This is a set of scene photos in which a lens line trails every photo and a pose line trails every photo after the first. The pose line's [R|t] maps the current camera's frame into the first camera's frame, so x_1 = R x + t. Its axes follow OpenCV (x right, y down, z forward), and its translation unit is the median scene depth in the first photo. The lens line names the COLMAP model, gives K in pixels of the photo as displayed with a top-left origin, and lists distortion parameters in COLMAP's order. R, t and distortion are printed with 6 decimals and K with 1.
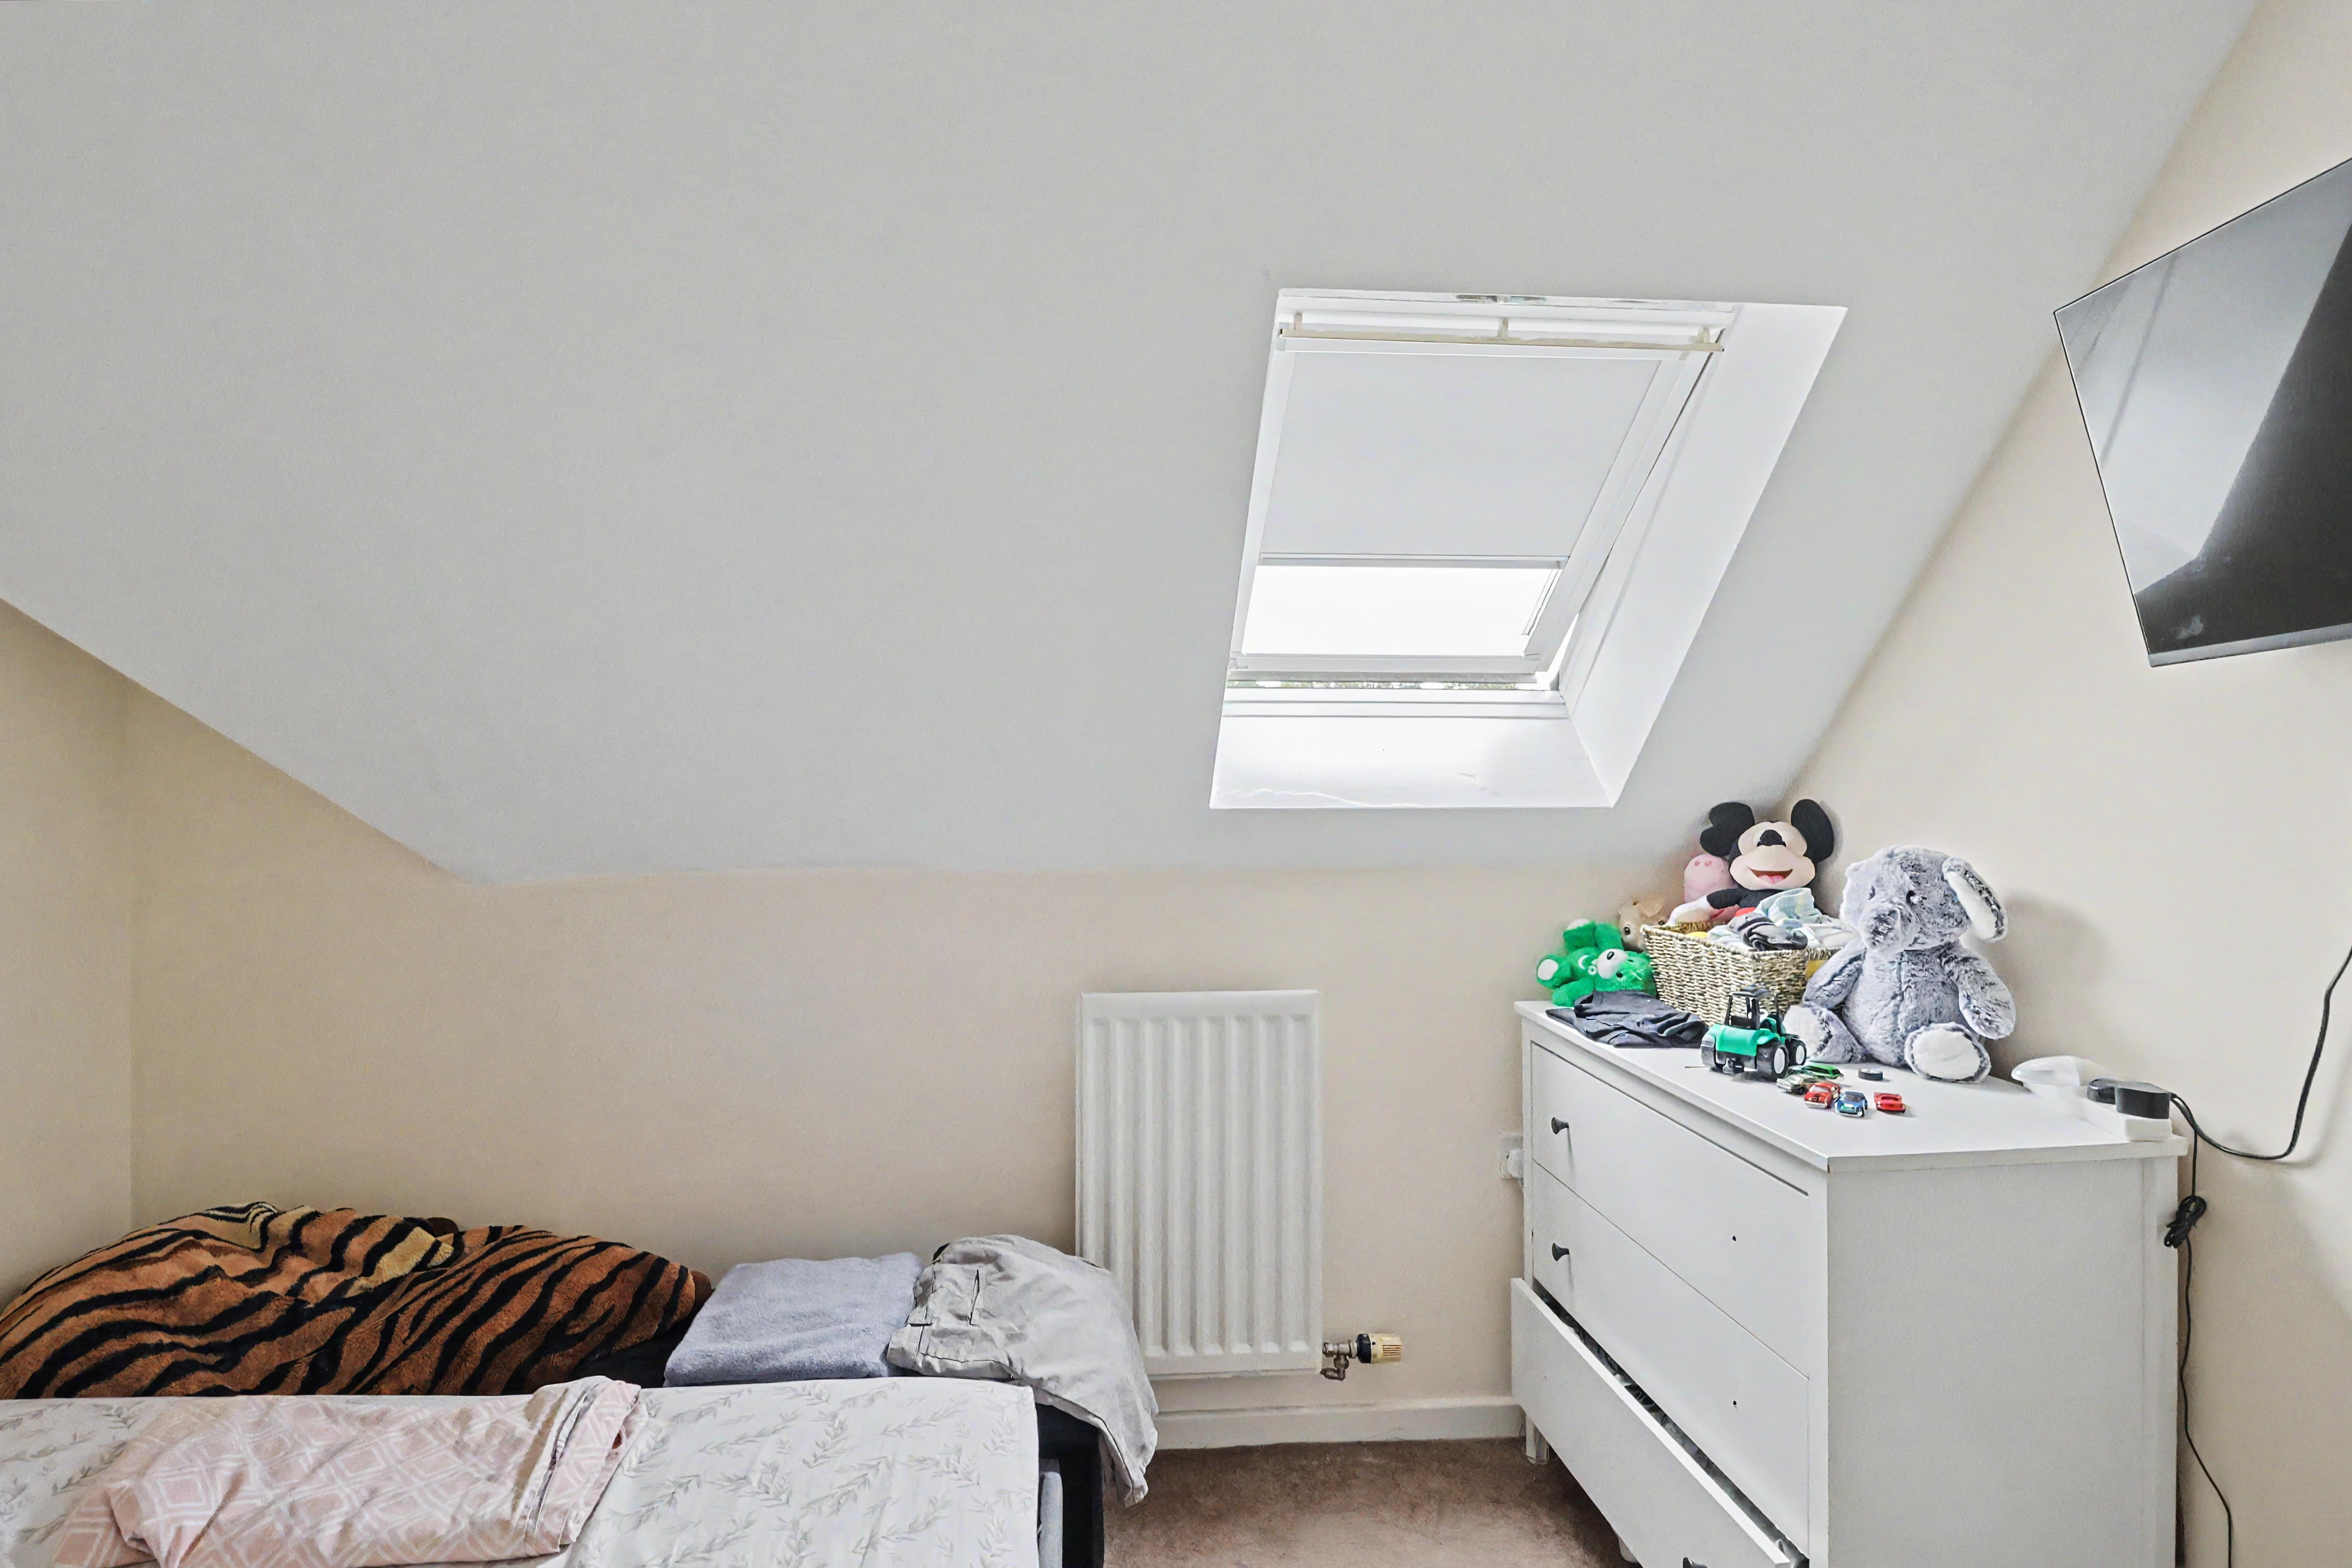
lens RADIAL K [[1229.6, 0, 1169.4], [0, 1229.6, 759.1], [0, 0, 1]] dist [-0.002252, -0.010782]
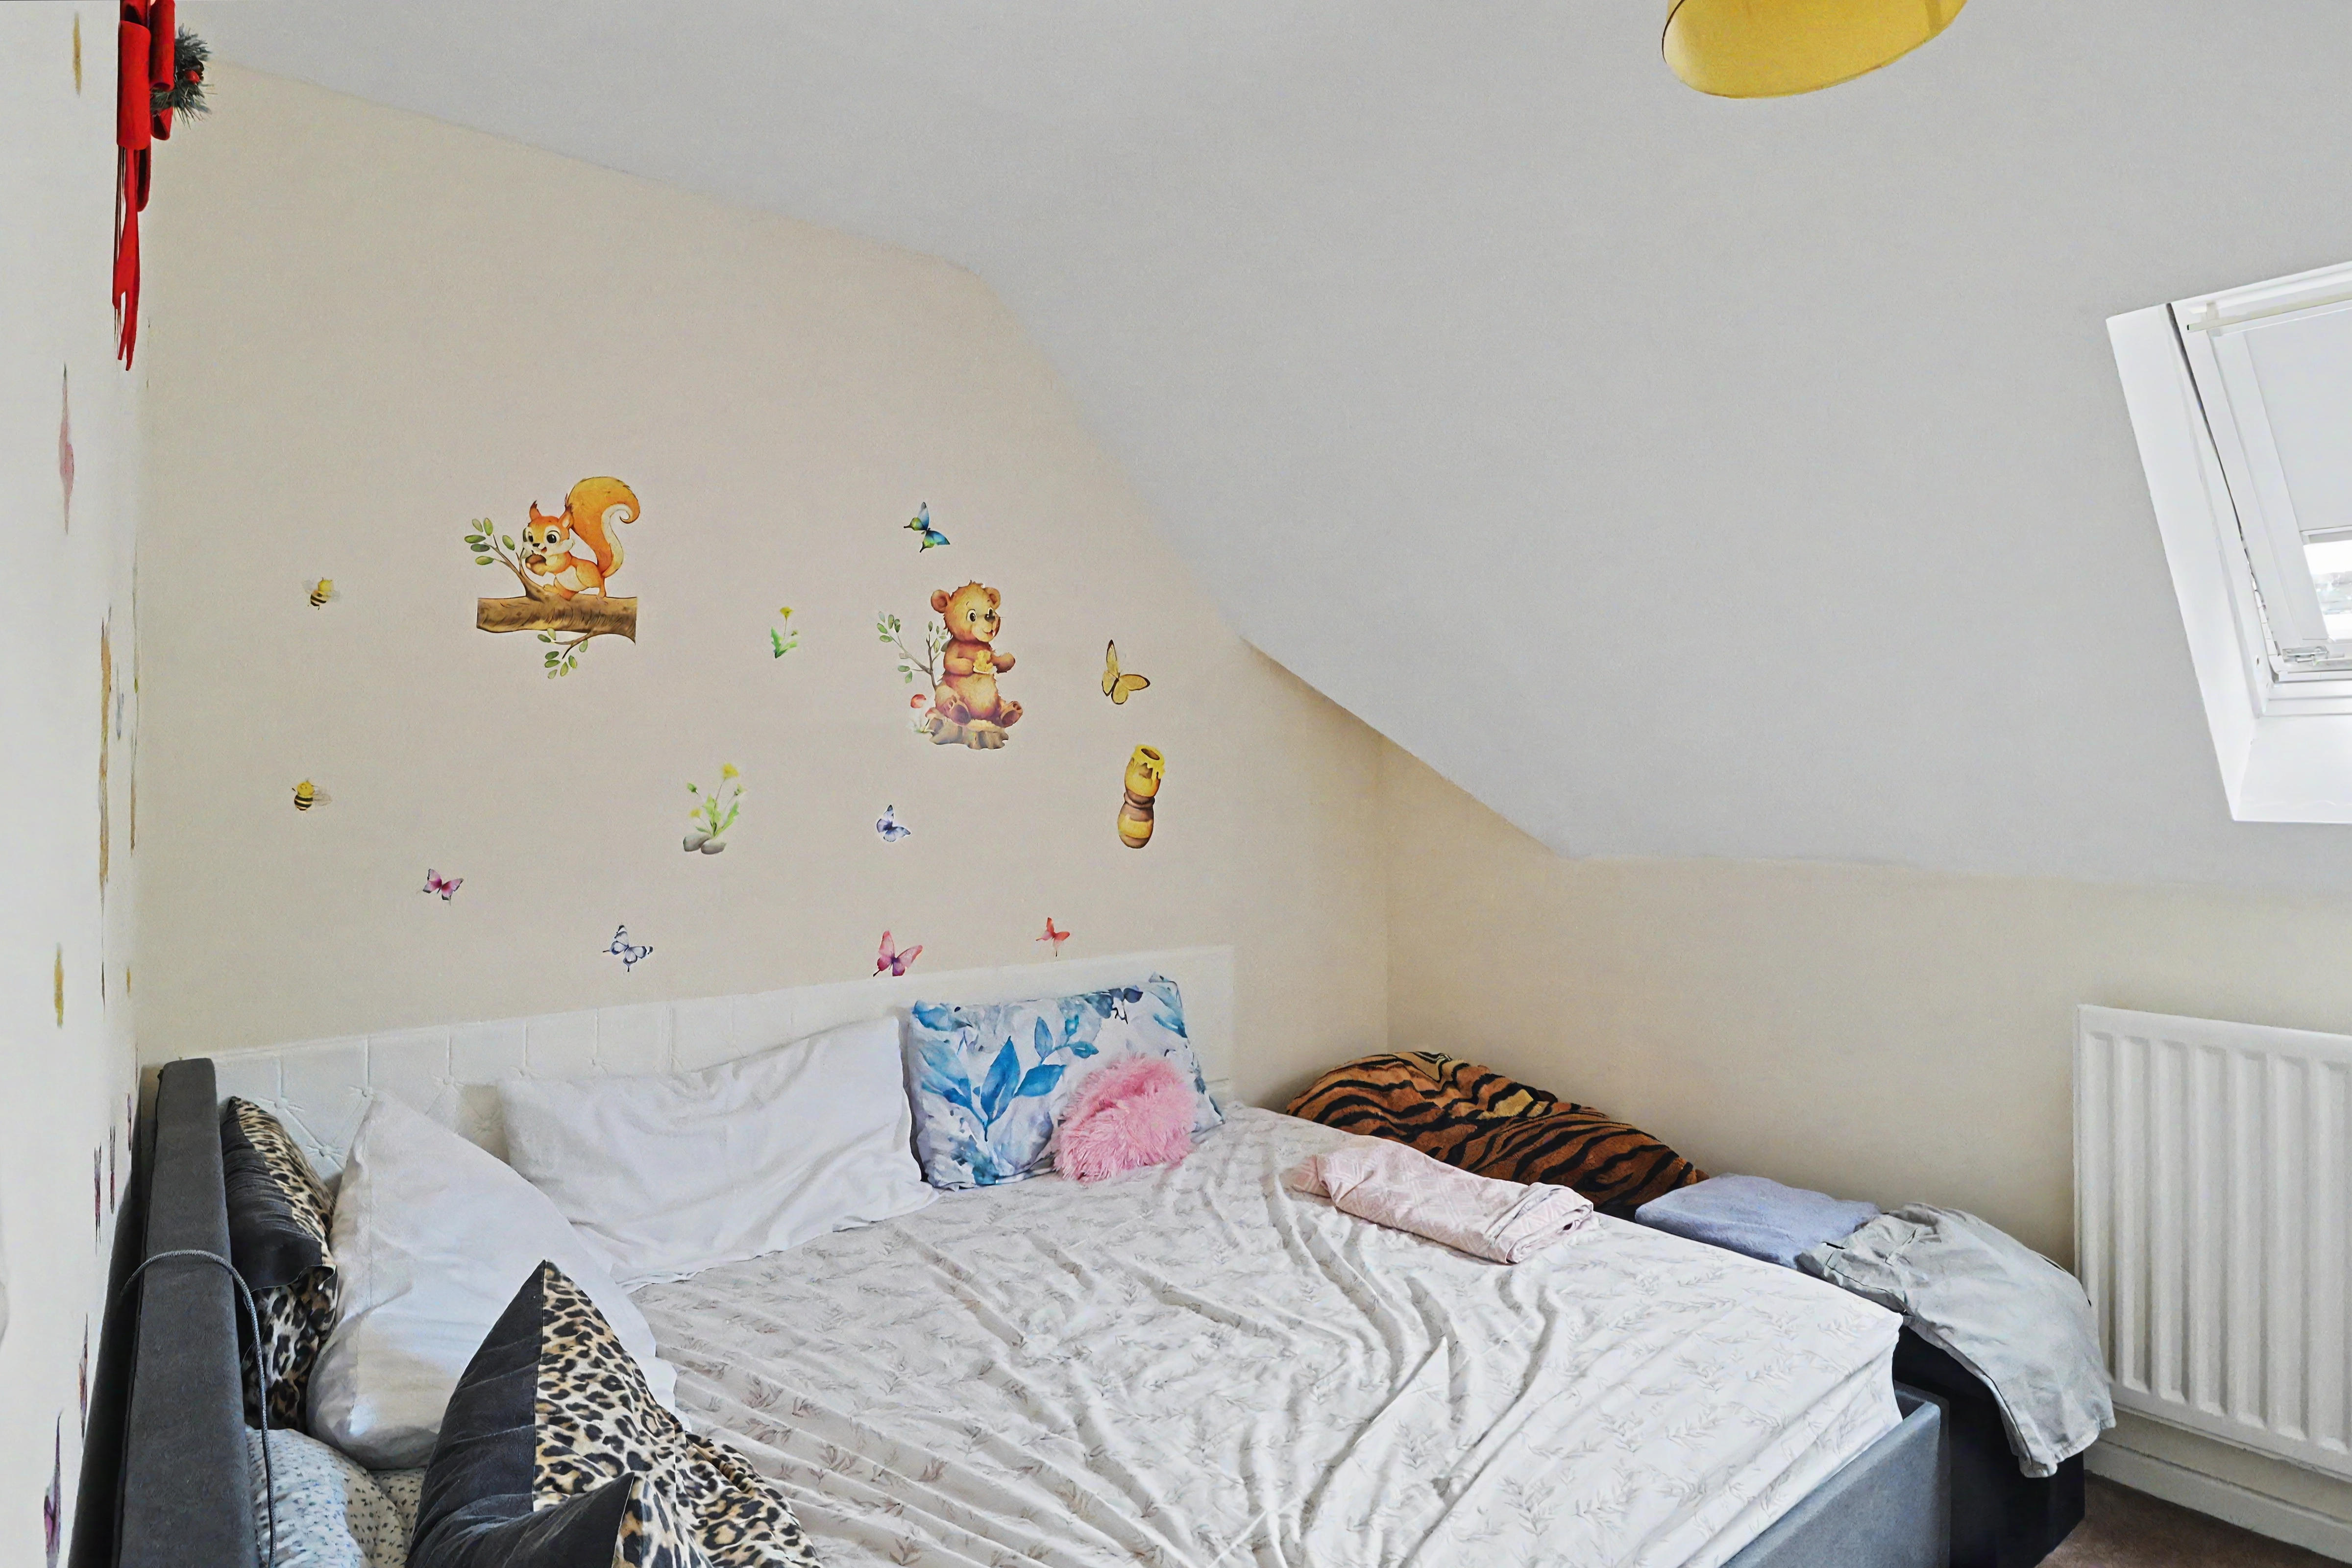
lens RADIAL K [[1229.6, 0, 1169.4], [0, 1229.6, 759.1], [0, 0, 1]] dist [-0.002252, -0.010782]
pose [[0.563393, -0.007322, -0.826157, 0.398954], [0.012036, 0.999927, -0.000654, -0.016884], [0.826102, -0.009575, 0.563440, -0.187592]]
